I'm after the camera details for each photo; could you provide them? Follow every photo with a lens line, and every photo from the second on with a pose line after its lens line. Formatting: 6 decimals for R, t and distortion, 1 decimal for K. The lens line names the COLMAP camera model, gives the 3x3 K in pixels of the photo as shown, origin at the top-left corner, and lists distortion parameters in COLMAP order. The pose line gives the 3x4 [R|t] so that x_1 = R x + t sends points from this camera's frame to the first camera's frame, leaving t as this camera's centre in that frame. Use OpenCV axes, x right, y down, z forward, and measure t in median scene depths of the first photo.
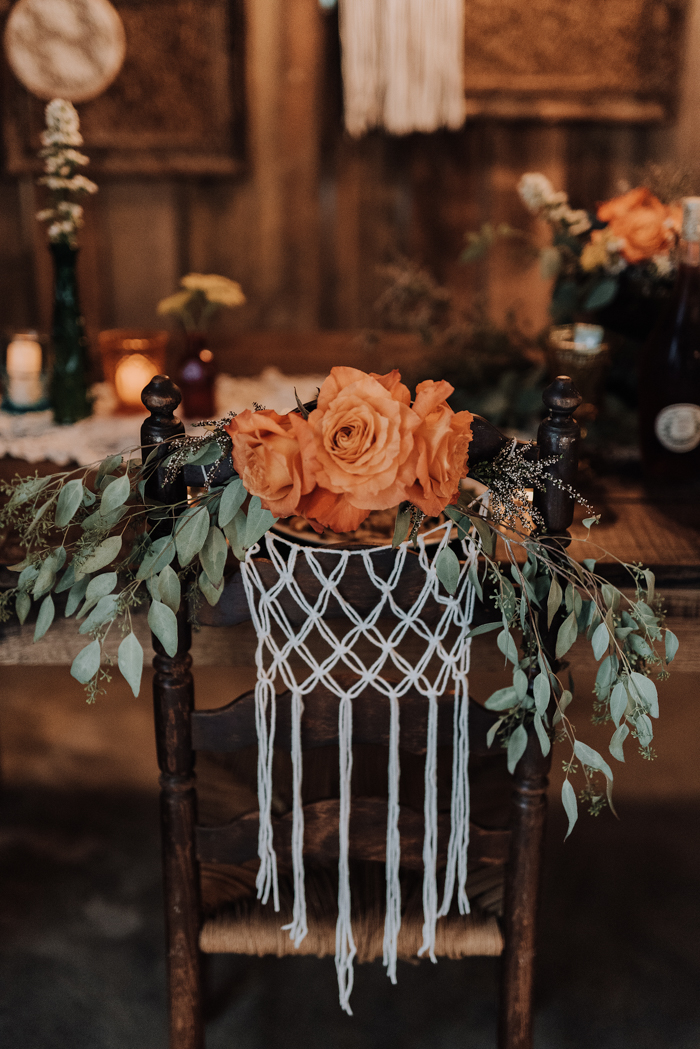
lens RADIAL K [[1502.9, 0, 350.0], [0, 1502.9, 524.5], [0, 0, 1]] dist [0.040879, -0.005622]
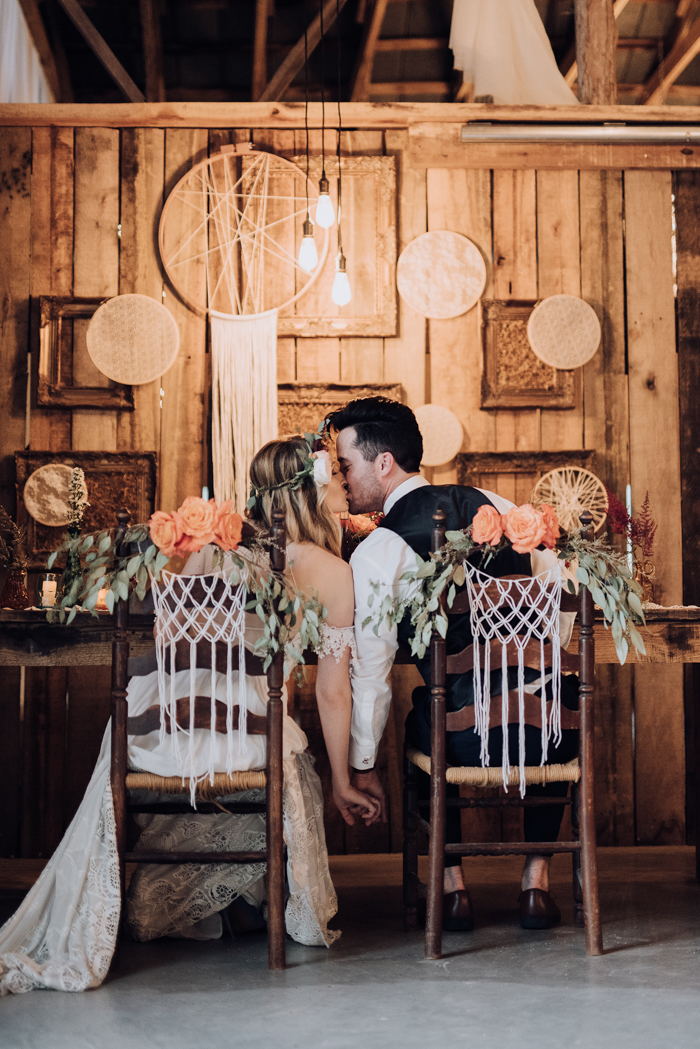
lens RADIAL K [[1502.9, 0, 350.0], [0, 1502.9, 524.5], [0, 0, 1]] dist [0.040879, -0.005622]
pose [[0.997747, 0.000799, 0.067077, 0.086291], [0.029063, 0.896061, -0.442979, 1.022212], [-0.060459, 0.443931, 0.894019, -1.259781]]
